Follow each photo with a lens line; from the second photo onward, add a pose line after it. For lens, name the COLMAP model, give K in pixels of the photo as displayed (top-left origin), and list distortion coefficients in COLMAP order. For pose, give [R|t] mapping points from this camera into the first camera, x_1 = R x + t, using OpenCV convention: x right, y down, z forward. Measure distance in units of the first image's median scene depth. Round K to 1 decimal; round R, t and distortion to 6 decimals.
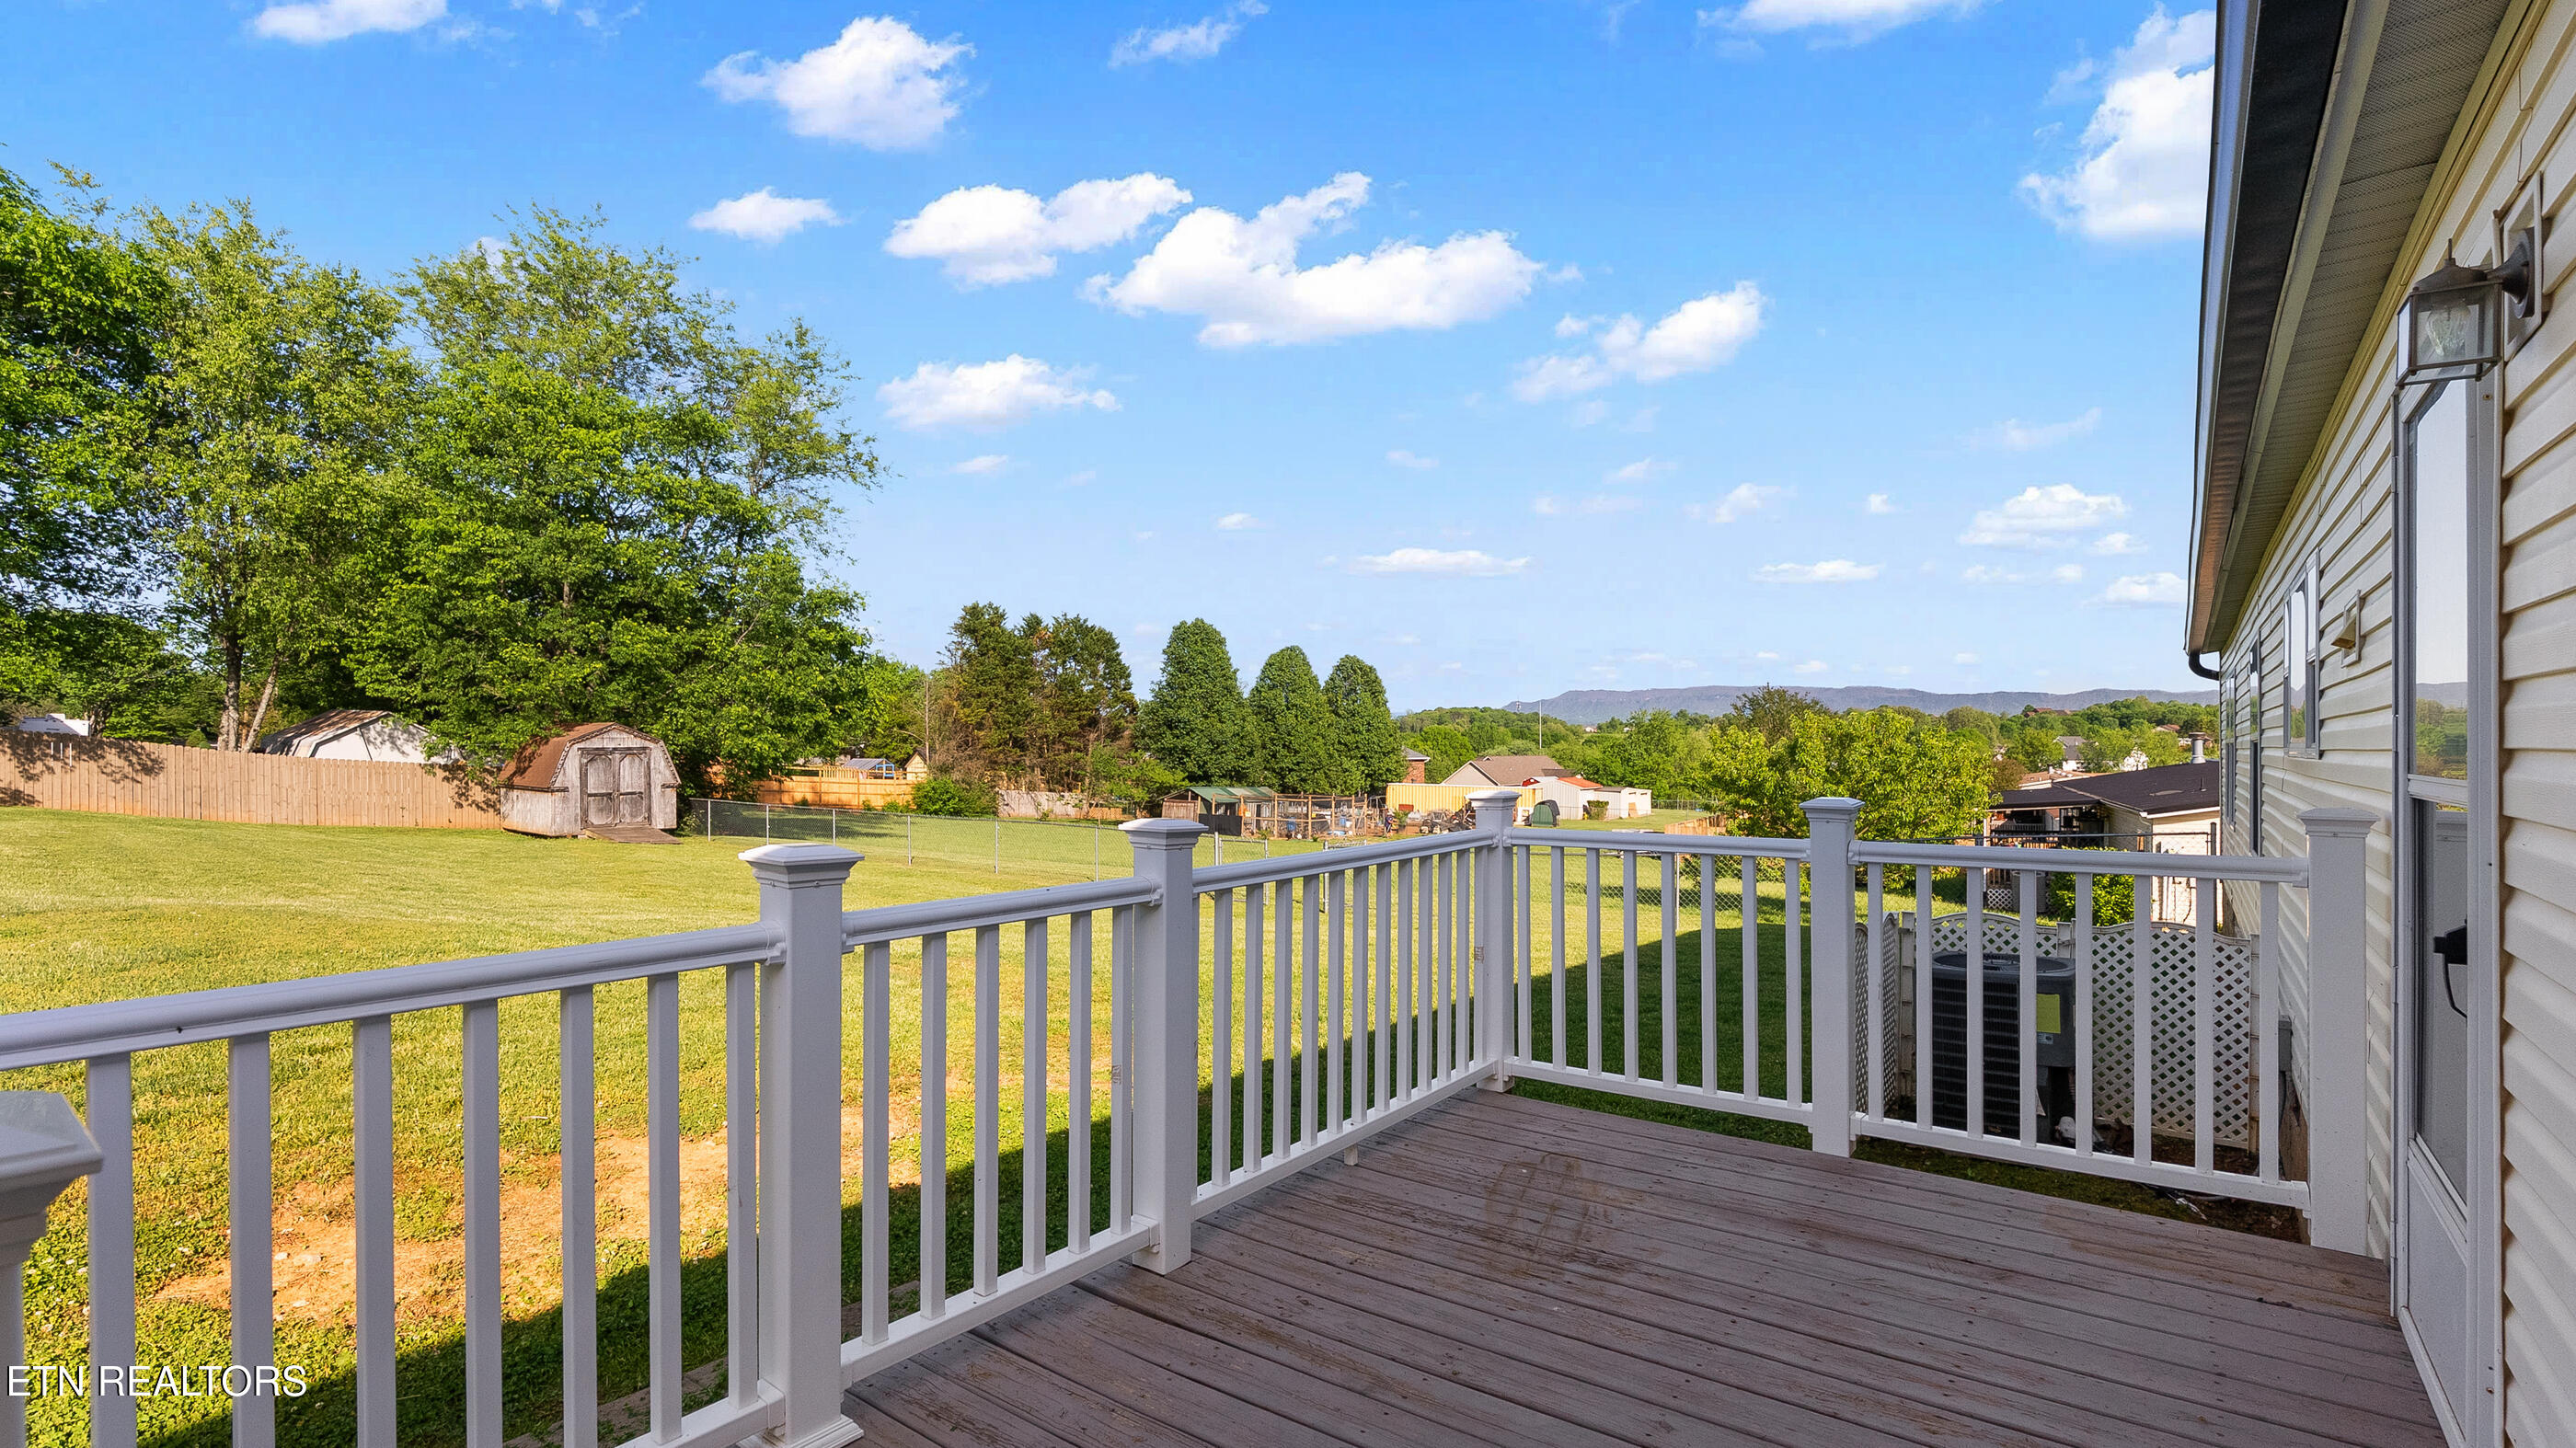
lens RADIAL K [[1186.8, 0, 1280.9], [0, 1186.8, 749.0], [0, 0, 1]] dist [-0.000517, -0.000229]
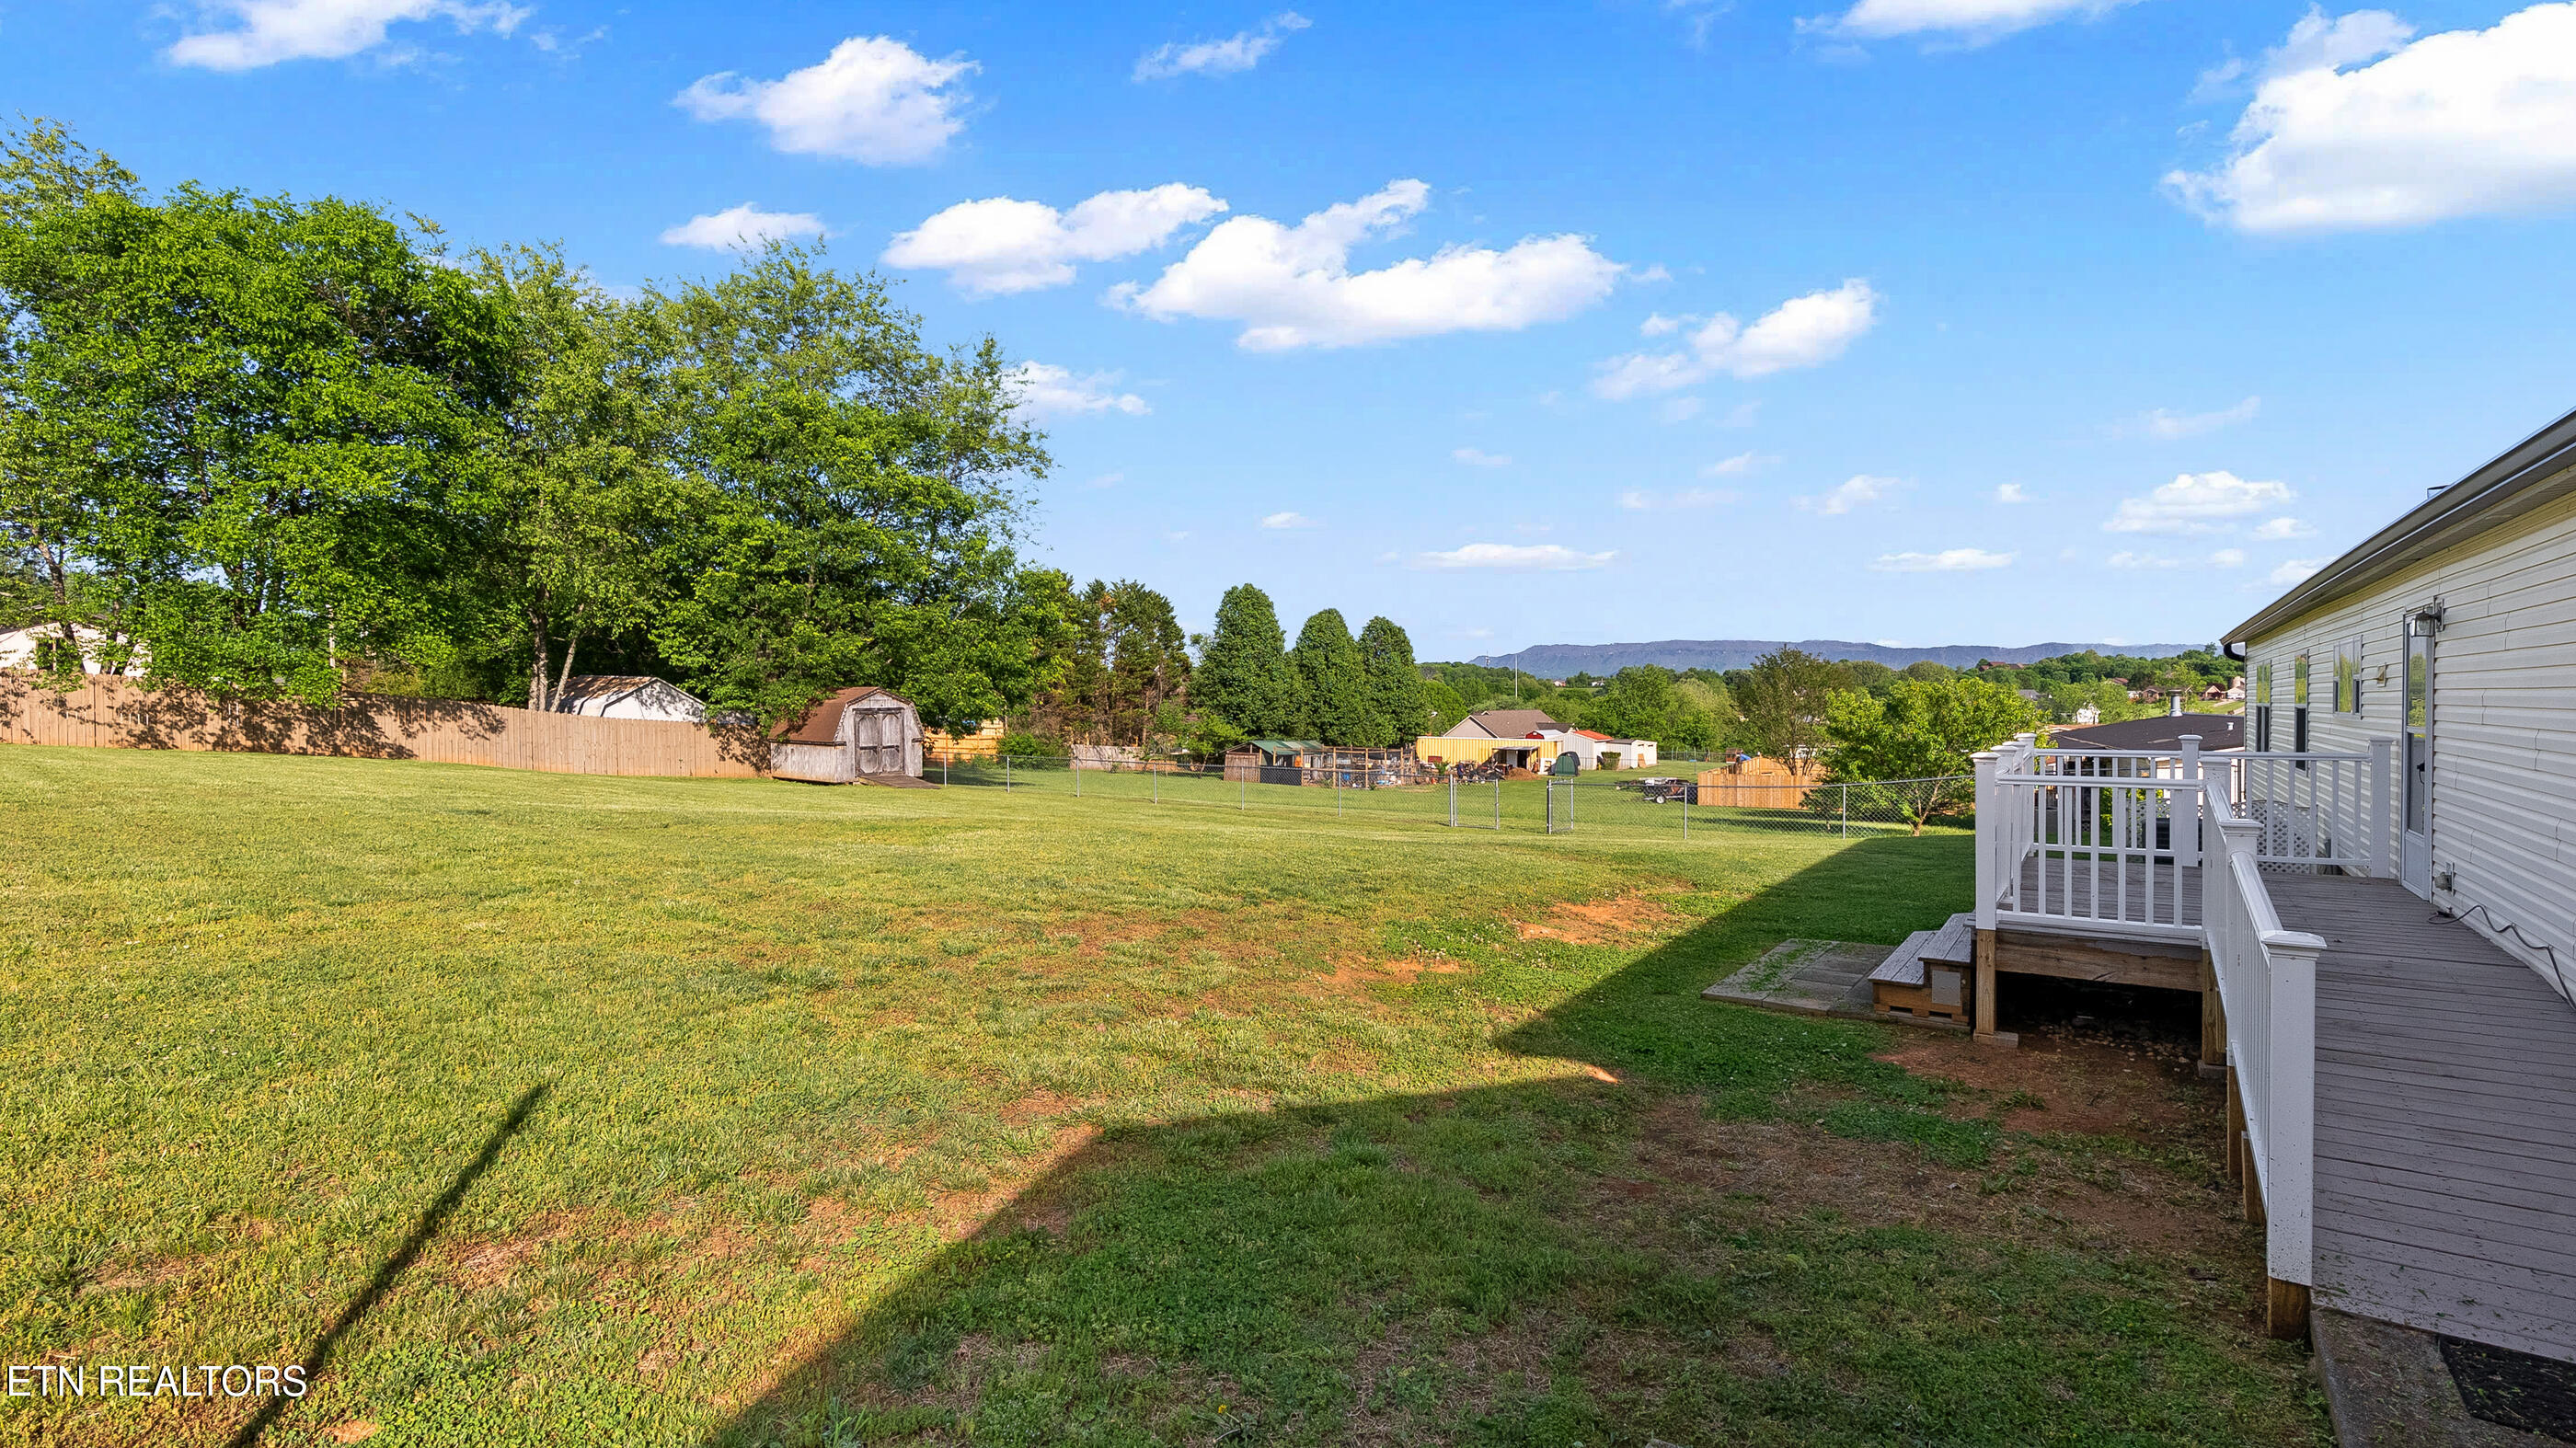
lens RADIAL K [[1178.5, 0, 1282.2], [0, 1178.5, 710.1], [0, 0, 1]] dist [-0.000495, 0.000449]
pose [[0.999601, -0.003609, 0.028022, -0.078448], [0.003458, 0.999979, 0.005444, -0.001710], [-0.028041, -0.005345, 0.999592, -0.075885]]
